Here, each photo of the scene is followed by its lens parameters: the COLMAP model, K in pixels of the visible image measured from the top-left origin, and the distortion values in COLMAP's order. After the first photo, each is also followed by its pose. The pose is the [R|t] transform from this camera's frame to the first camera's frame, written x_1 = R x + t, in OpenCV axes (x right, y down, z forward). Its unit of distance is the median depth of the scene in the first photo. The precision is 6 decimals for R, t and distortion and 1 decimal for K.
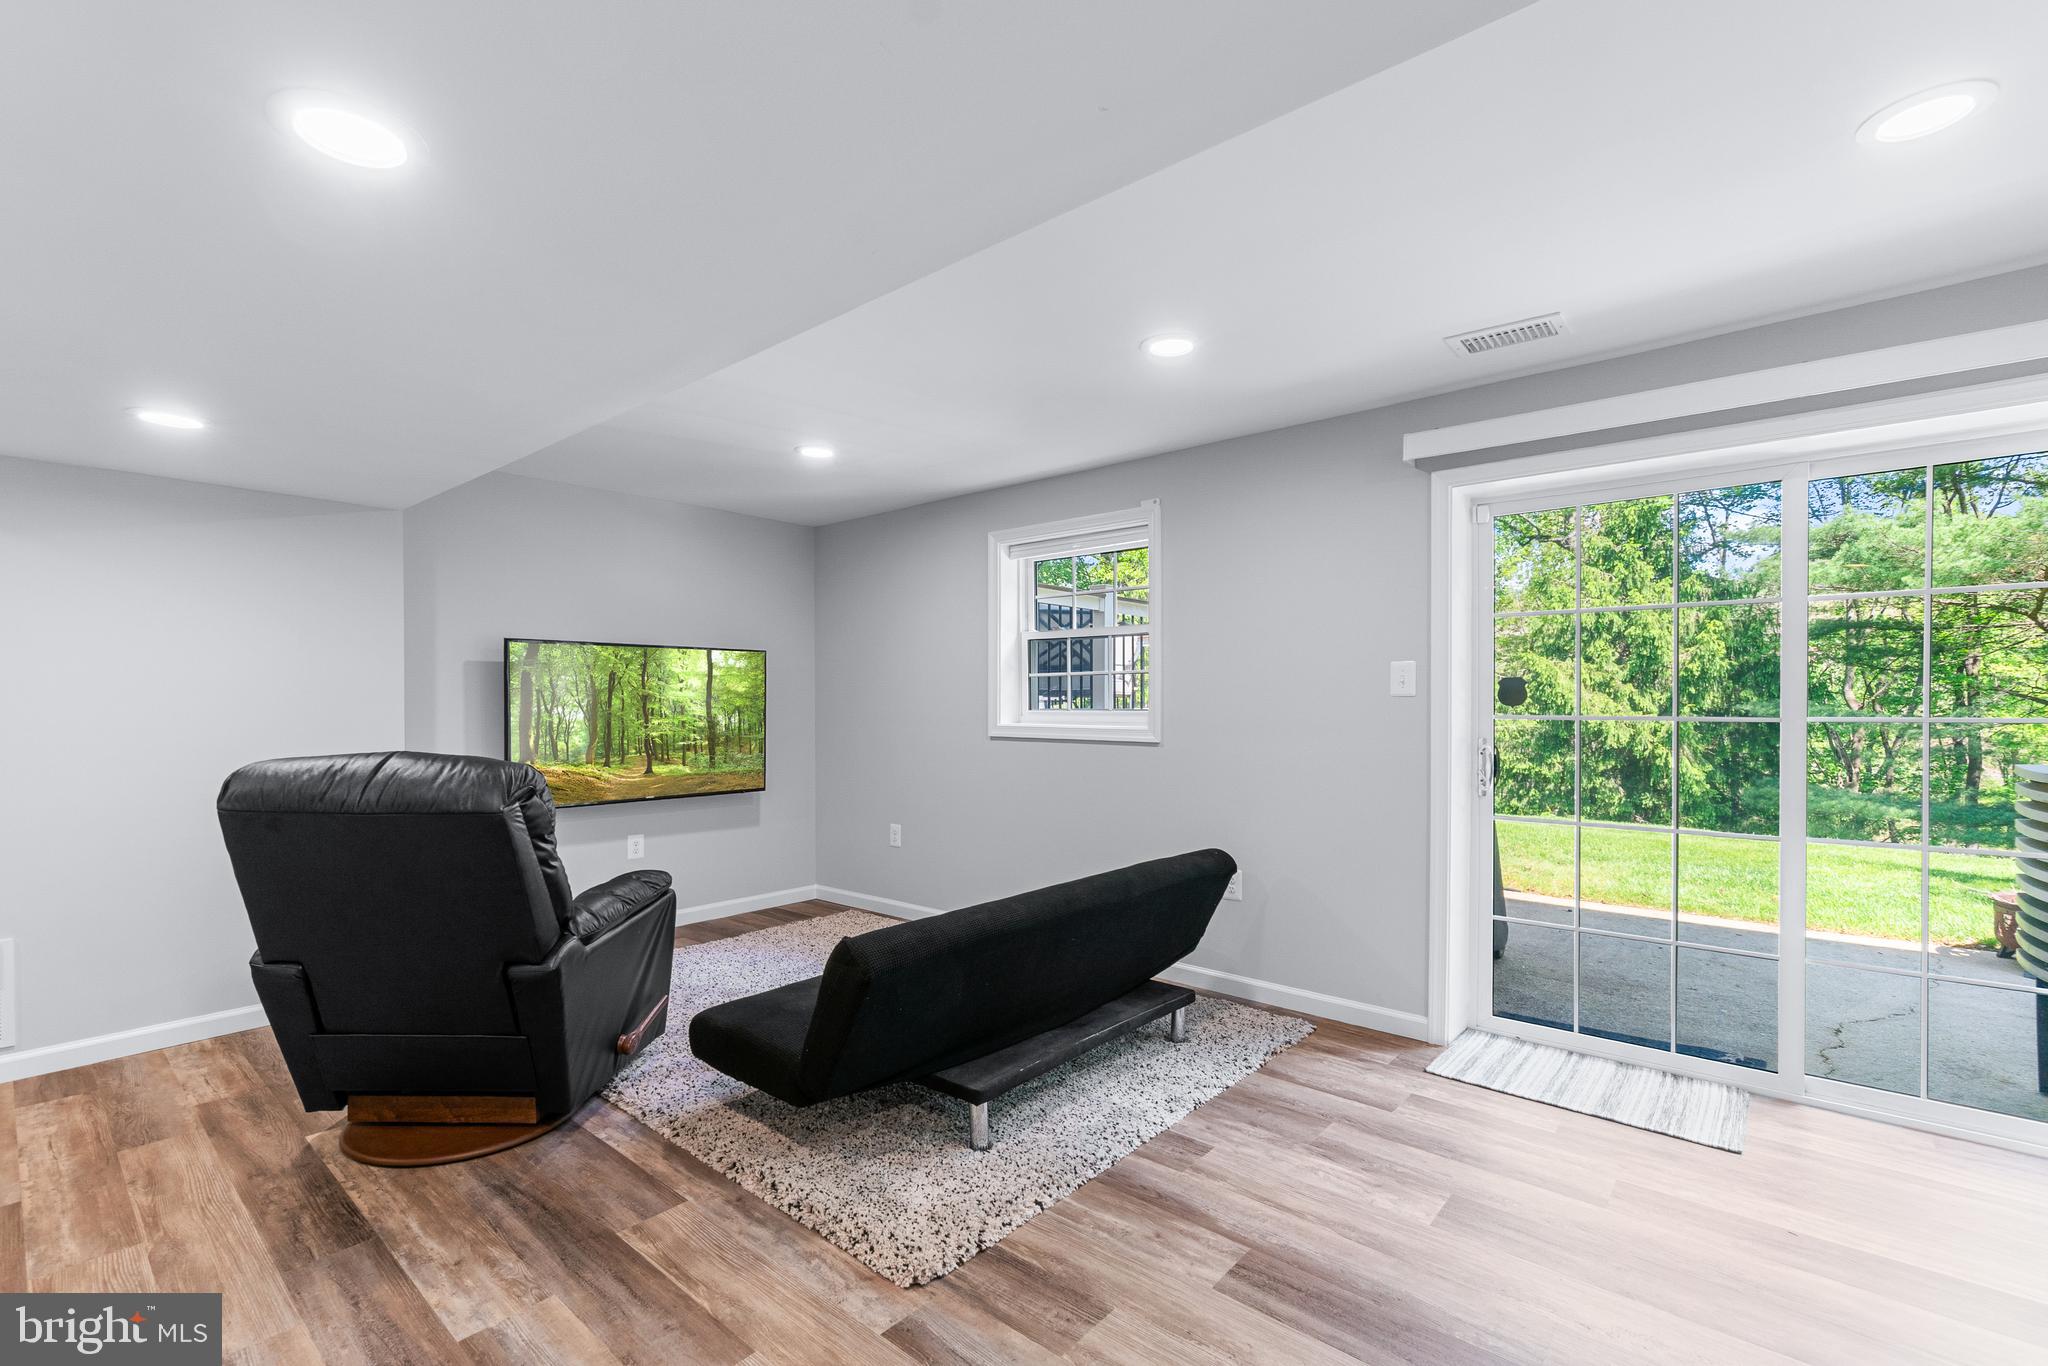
lens RADIAL K [[904.4, 0, 997.0], [0, 904.4, 699.4], [0, 0, 1]] dist [-0.000533, 0.000411]
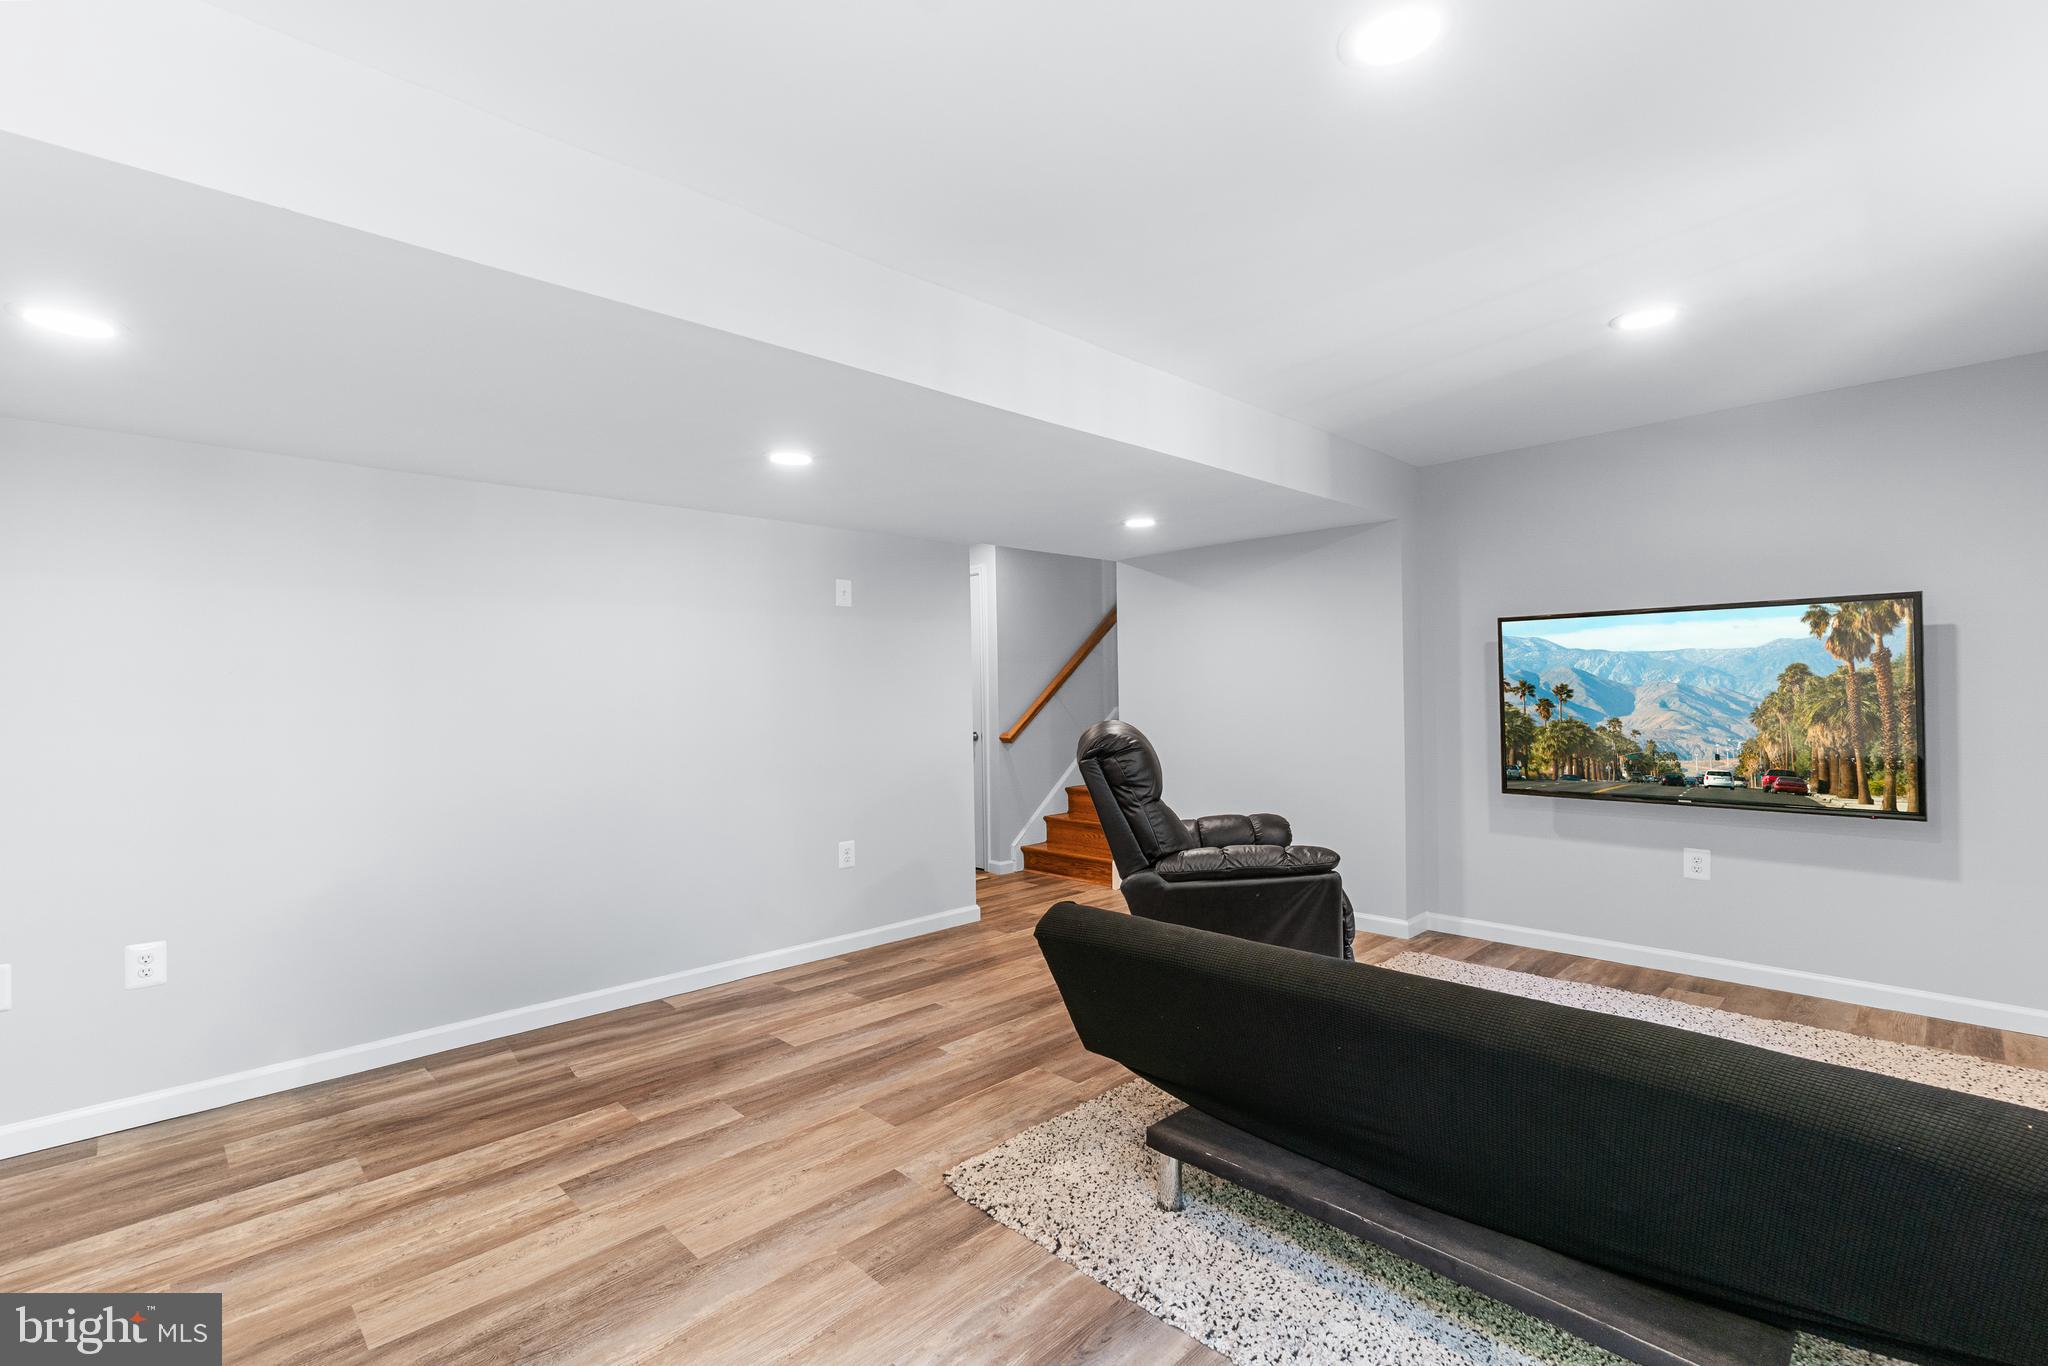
lens RADIAL K [[904.4, 0, 997.0], [0, 904.4, 699.4], [0, 0, 1]] dist [-0.000533, 0.000411]
pose [[-0.080512, 0.010140, -0.996702, 0.988290], [0.018791, 0.999786, 0.008654, 0.005319], [0.996577, -0.018032, -0.080685, 1.070762]]
